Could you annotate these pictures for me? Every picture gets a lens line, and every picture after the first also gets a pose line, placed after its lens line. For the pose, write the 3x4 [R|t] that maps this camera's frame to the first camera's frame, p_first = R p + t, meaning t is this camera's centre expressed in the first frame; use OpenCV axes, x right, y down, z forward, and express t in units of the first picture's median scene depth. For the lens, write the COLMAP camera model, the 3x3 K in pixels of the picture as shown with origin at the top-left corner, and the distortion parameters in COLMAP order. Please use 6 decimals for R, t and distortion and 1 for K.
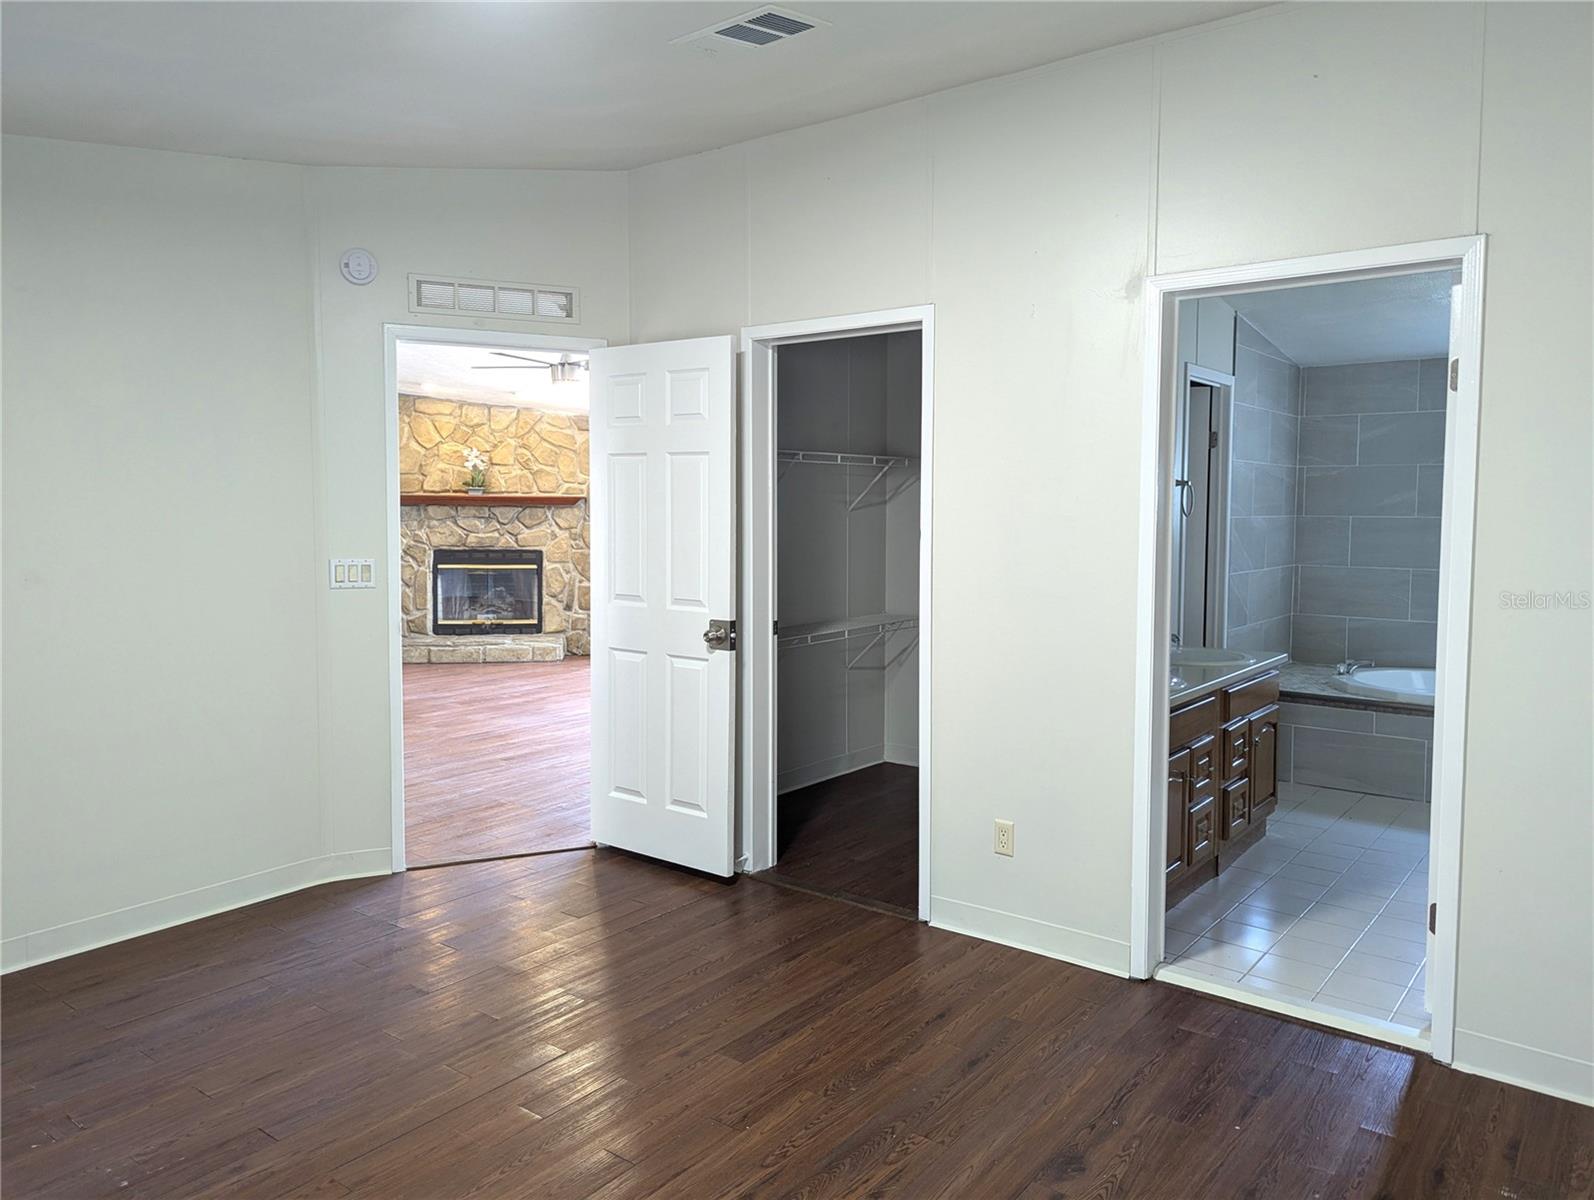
lens RADIAL K [[1124.4, 0, 797.2], [0, 1124.4, 575.2], [0, 0, 1]] dist [0.065690, -0.056932]
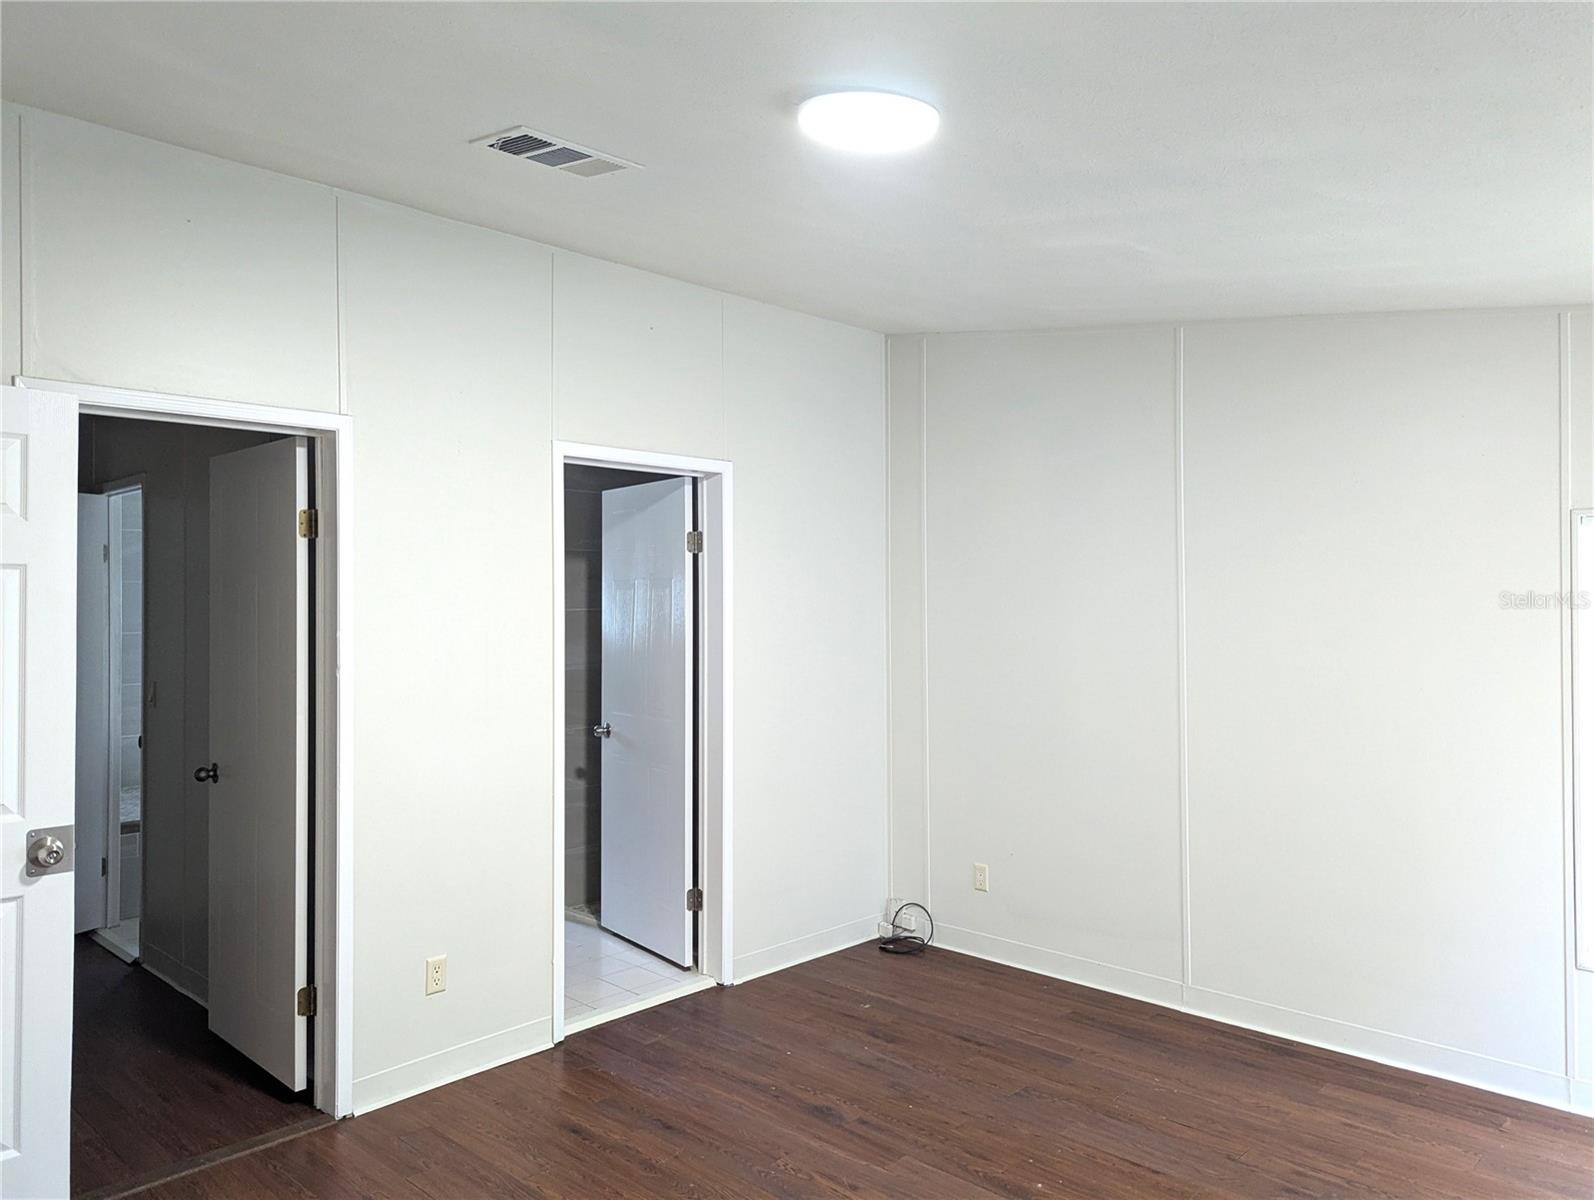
lens RADIAL K [[1124.4, 0, 794.0], [0, 1124.4, 595.2], [0, 0, 1]] dist [0.065690, -0.056932]
pose [[0.118627, 0.000233, 0.992939, -0.724973], [0.071093, 0.997432, -0.008728, -0.061628], [-0.990391, 0.071626, 0.118305, 0.532432]]
